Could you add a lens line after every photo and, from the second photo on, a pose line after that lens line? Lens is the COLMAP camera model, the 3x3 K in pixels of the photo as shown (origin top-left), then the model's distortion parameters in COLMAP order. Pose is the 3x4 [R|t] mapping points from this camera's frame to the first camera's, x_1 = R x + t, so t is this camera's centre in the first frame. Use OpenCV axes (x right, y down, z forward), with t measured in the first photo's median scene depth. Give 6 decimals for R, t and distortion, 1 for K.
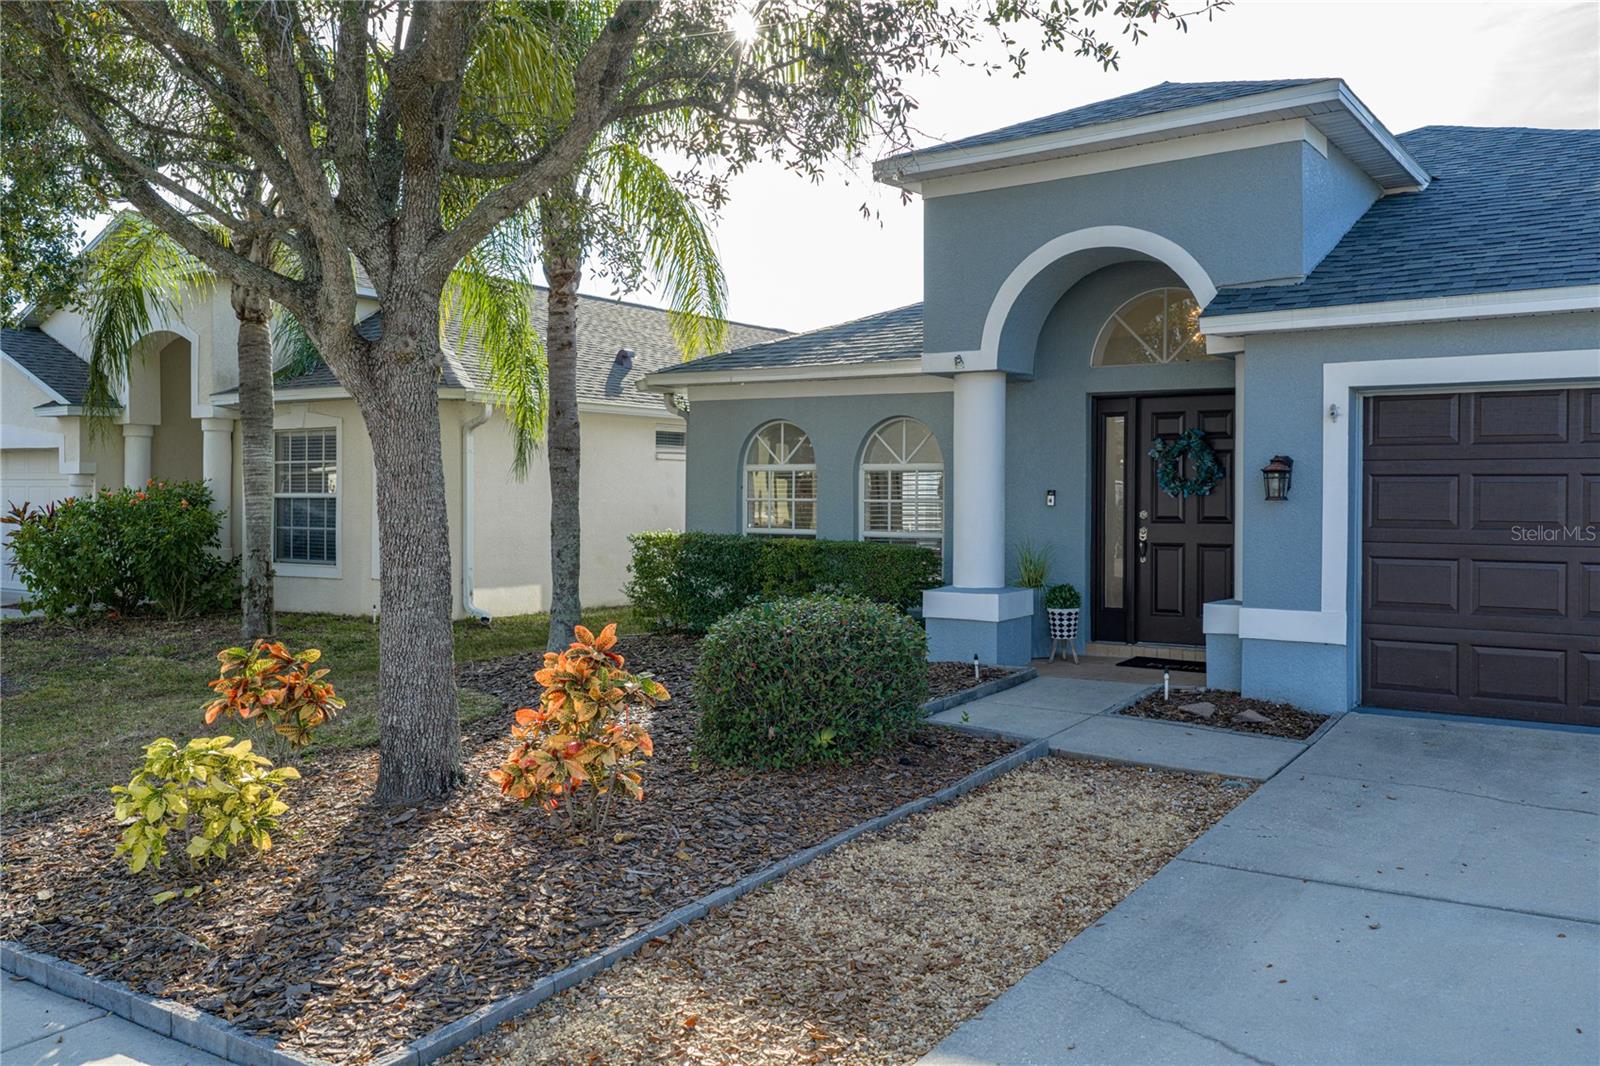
lens RADIAL K [[1327.2, 0, 808.1], [0, 1327.2, 502.7], [0, 0, 1]] dist [0.019197, -0.025829]
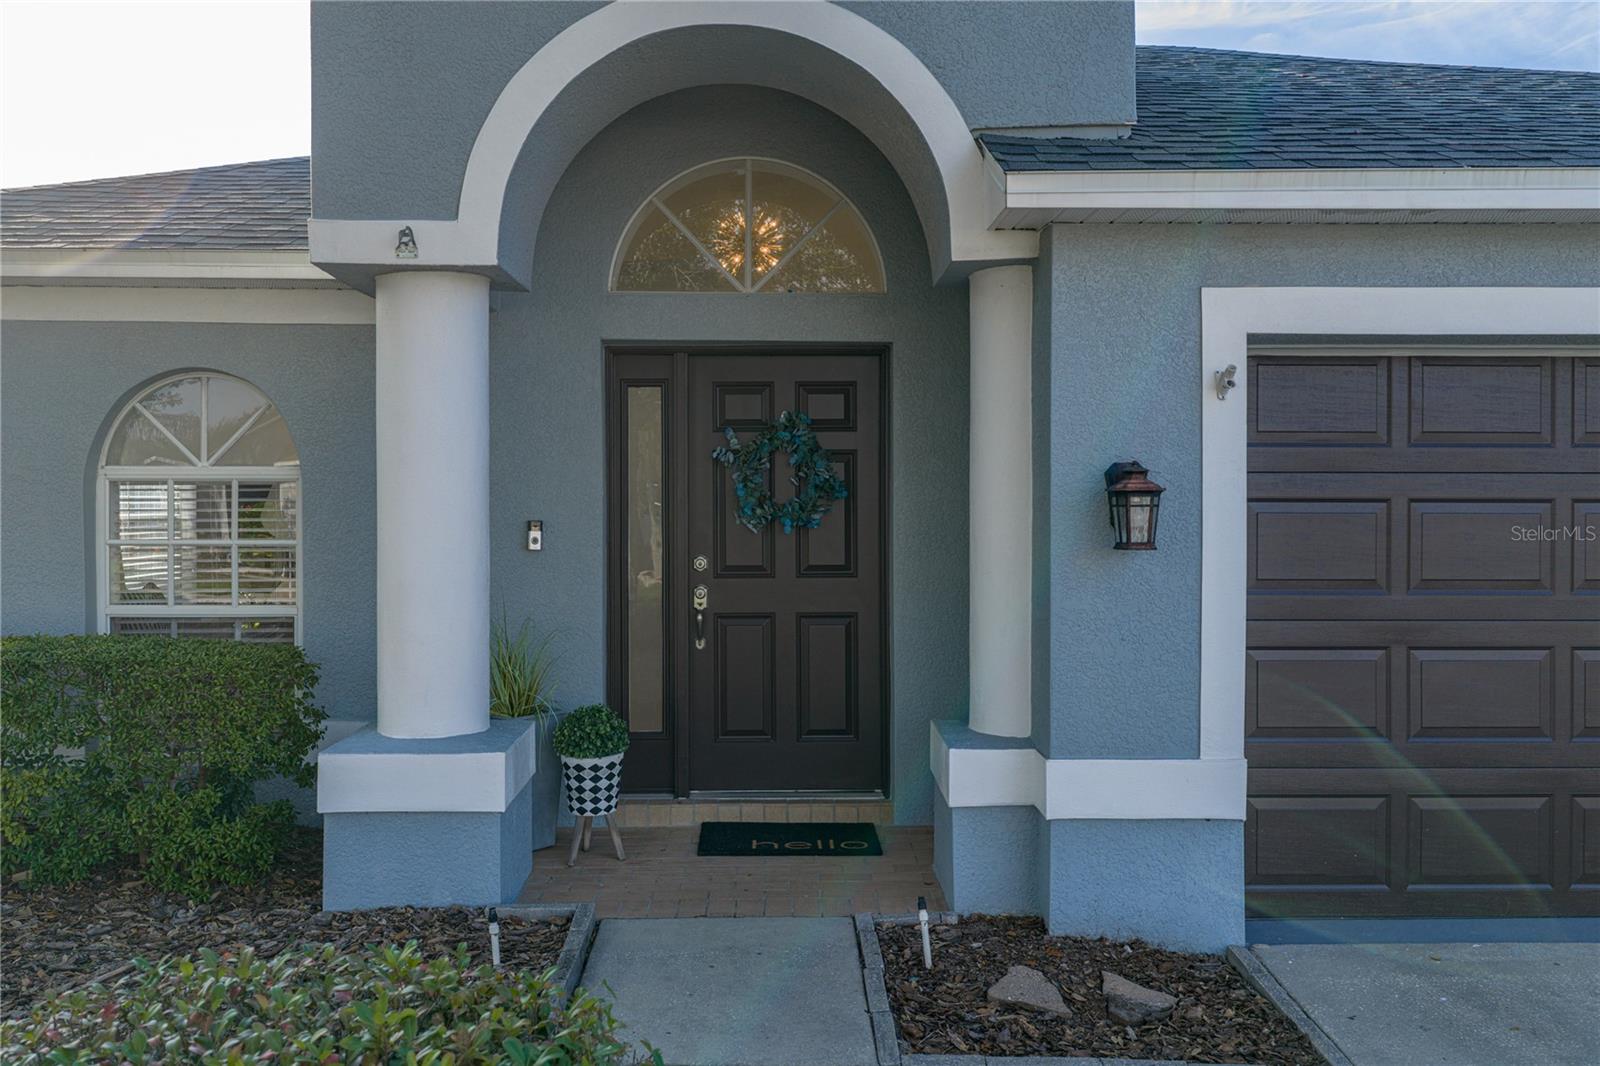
lens RADIAL K [[1327.2, 0, 796.9], [0, 1327.2, 524.9], [0, 0, 1]] dist [0.019197, -0.025829]
pose [[0.815778, -0.013939, 0.578197, -0.041090], [0.006237, 0.999863, 0.015305, -0.017004], [-0.578332, -0.008879, 0.815753, 0.565935]]
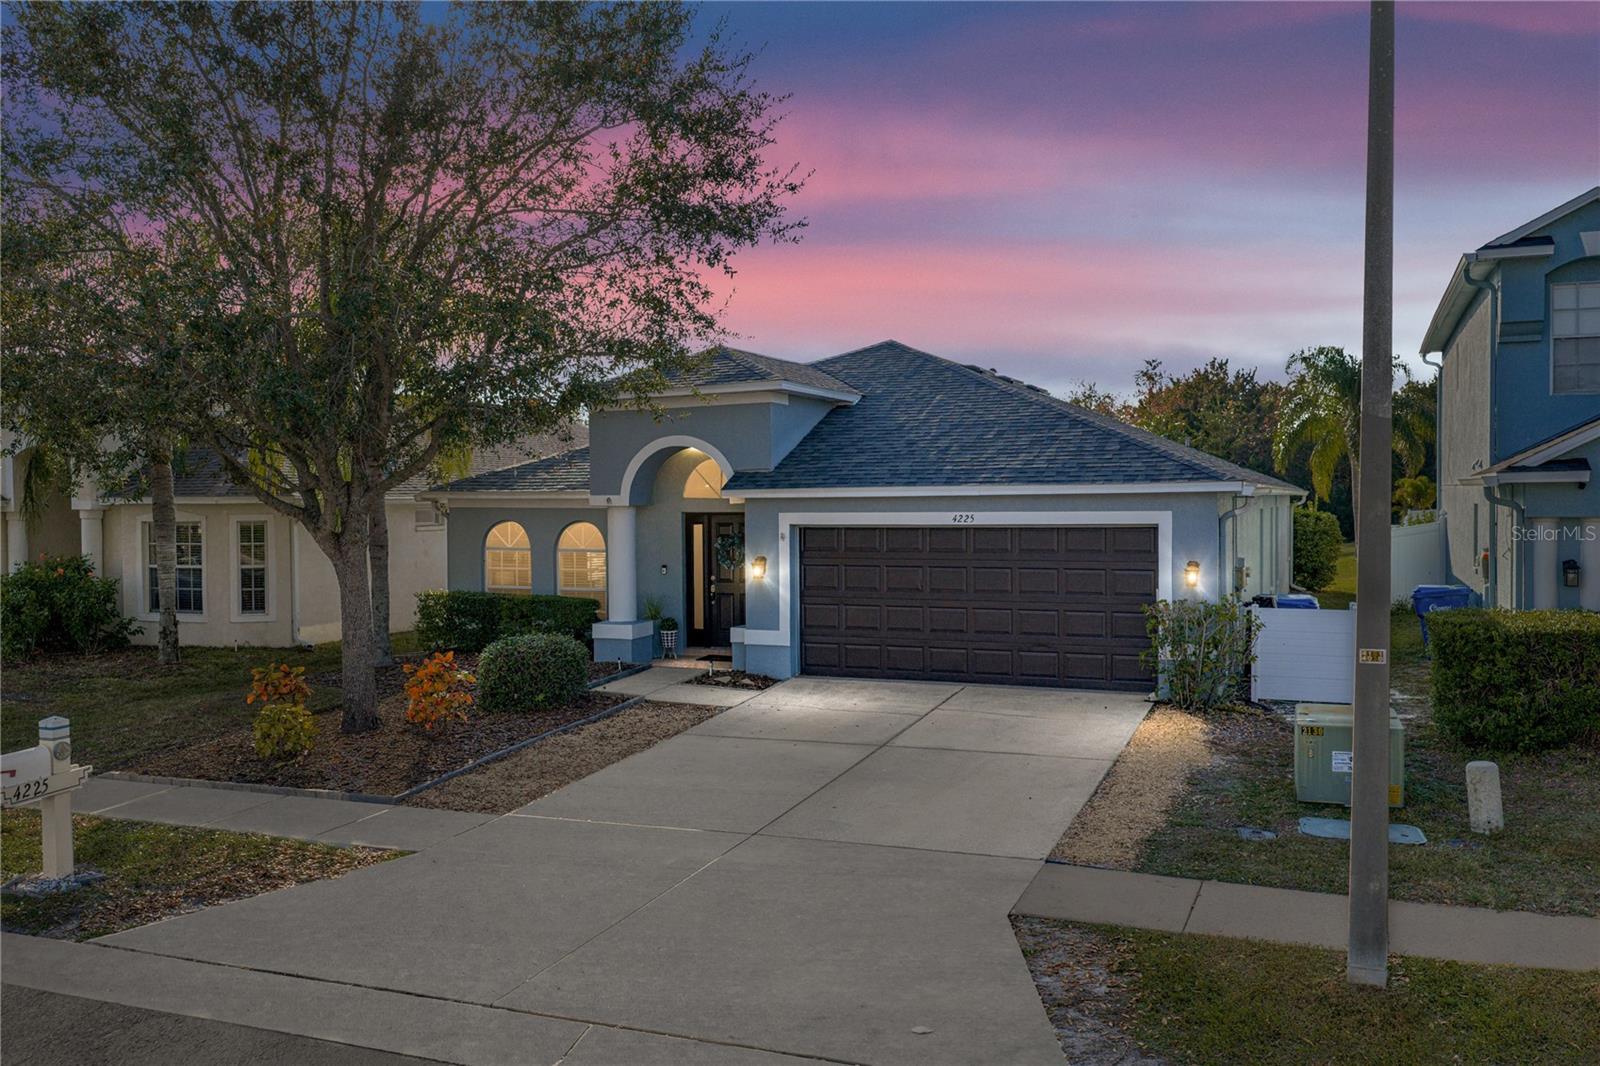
lens RADIAL K [[1327.2, 0, 824.0], [0, 1327.2, 532.4], [0, 0, 1]] dist [0.019197, -0.025829]
pose [[0.973354, -0.017050, 0.228672, -0.020479], [0.011926, 0.999646, 0.023769, -0.104962], [-0.228996, -0.020408, 0.973213, -0.905675]]
